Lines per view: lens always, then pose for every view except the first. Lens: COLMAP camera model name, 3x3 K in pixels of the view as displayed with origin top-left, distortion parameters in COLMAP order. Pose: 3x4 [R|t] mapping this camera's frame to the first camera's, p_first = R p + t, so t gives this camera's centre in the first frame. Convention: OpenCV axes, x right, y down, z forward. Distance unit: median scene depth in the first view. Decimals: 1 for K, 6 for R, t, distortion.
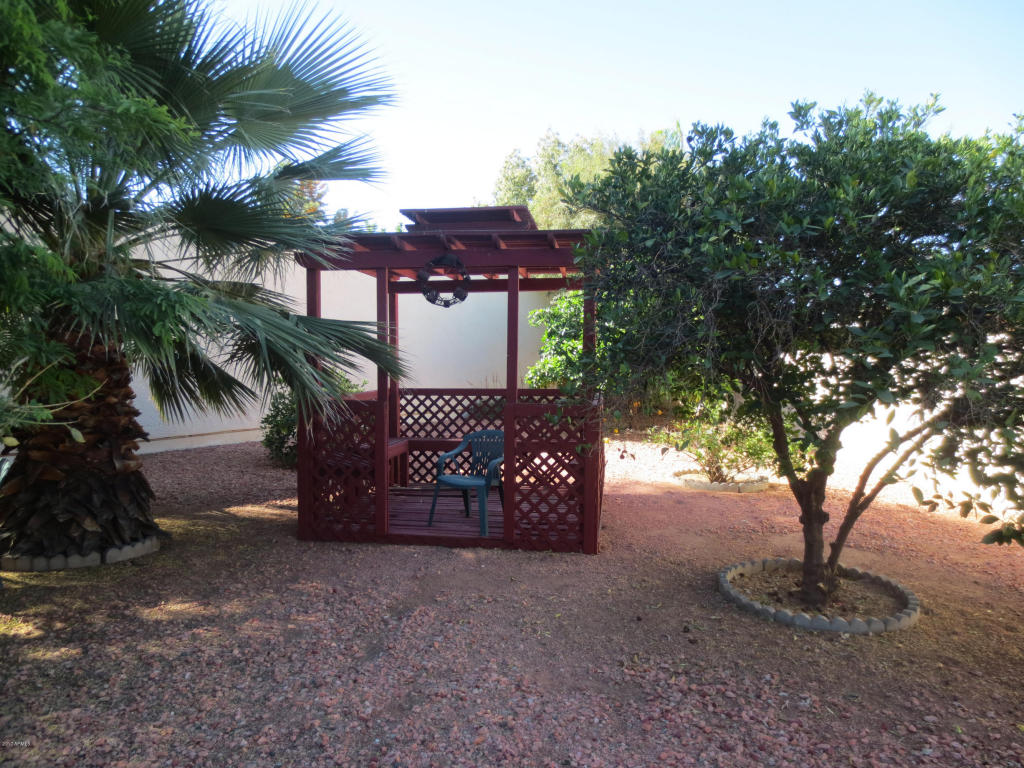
lens RADIAL K [[736.7, 0, 515.4], [0, 736.7, 384.2], [0, 0, 1]] dist [-0.036214, 0.021236]
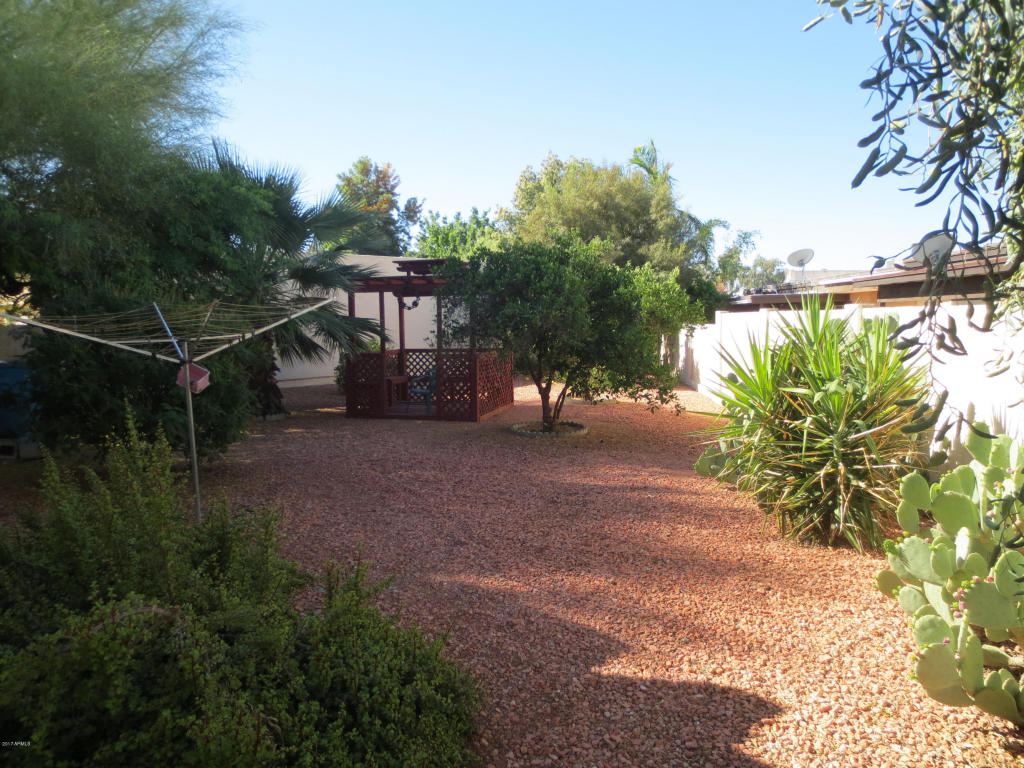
lens RADIAL K [[736.7, 0, 509.5], [0, 736.7, 384.6], [0, 0, 1]] dist [-0.036214, 0.021236]
pose [[0.992435, -0.002655, -0.122746, 0.395074], [0.008270, 0.998941, 0.045261, 0.016670], [0.122496, -0.045934, 0.991405, -0.958486]]
